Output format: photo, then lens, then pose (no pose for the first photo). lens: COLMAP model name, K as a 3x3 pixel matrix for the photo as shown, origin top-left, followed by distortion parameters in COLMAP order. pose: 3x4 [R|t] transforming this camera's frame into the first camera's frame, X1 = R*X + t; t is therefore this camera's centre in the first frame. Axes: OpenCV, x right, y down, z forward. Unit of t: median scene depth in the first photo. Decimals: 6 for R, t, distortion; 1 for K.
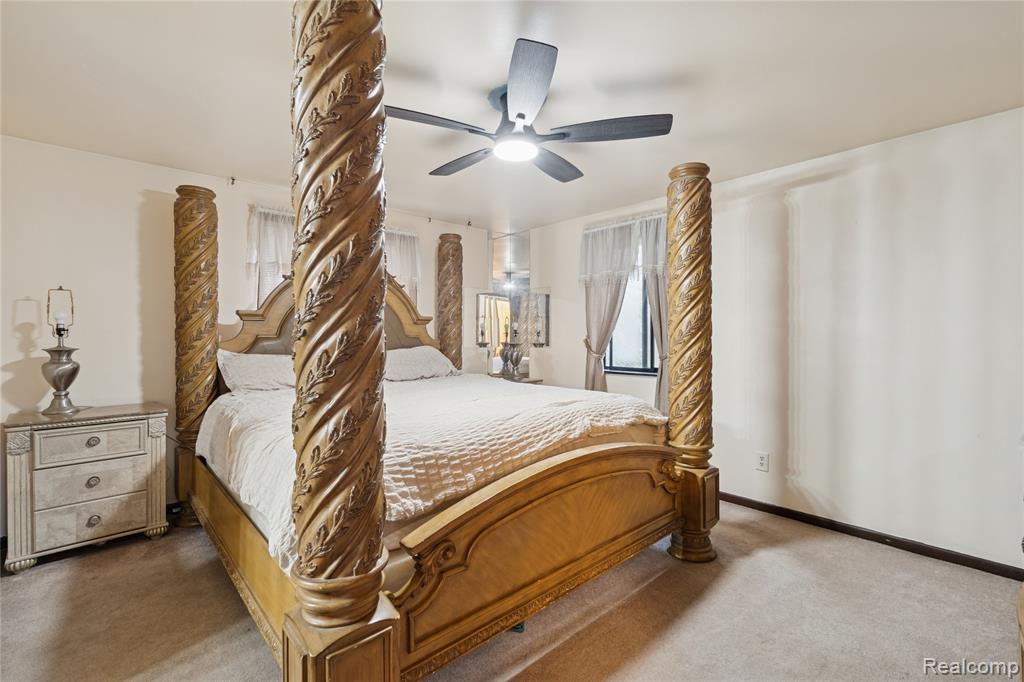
lens RADIAL K [[458.5, 0, 512.2], [0, 458.5, 336.9], [0, 0, 1]] dist [-0.001359, 0.000191]
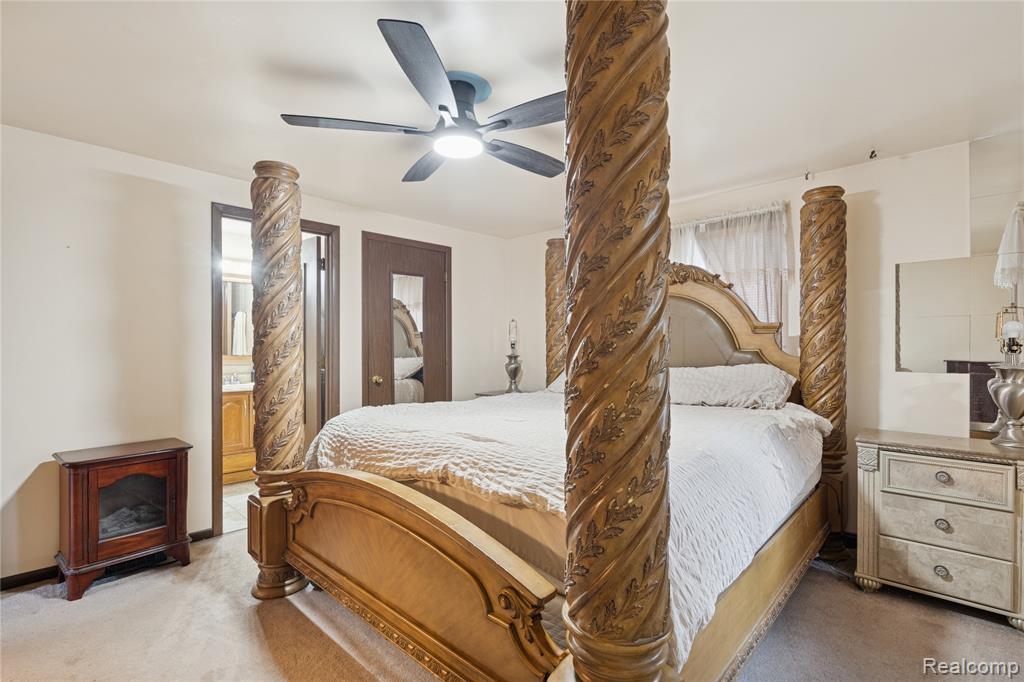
lens RADIAL K [[458.5, 0, 509.5], [0, 458.5, 347.7], [0, 0, 1]] dist [-0.001359, 0.000191]
pose [[0.095367, 0.003490, -0.995436, 0.791499], [-0.004951, 0.999983, 0.003031, -0.009200], [0.995430, 0.004639, 0.095383, 0.869442]]
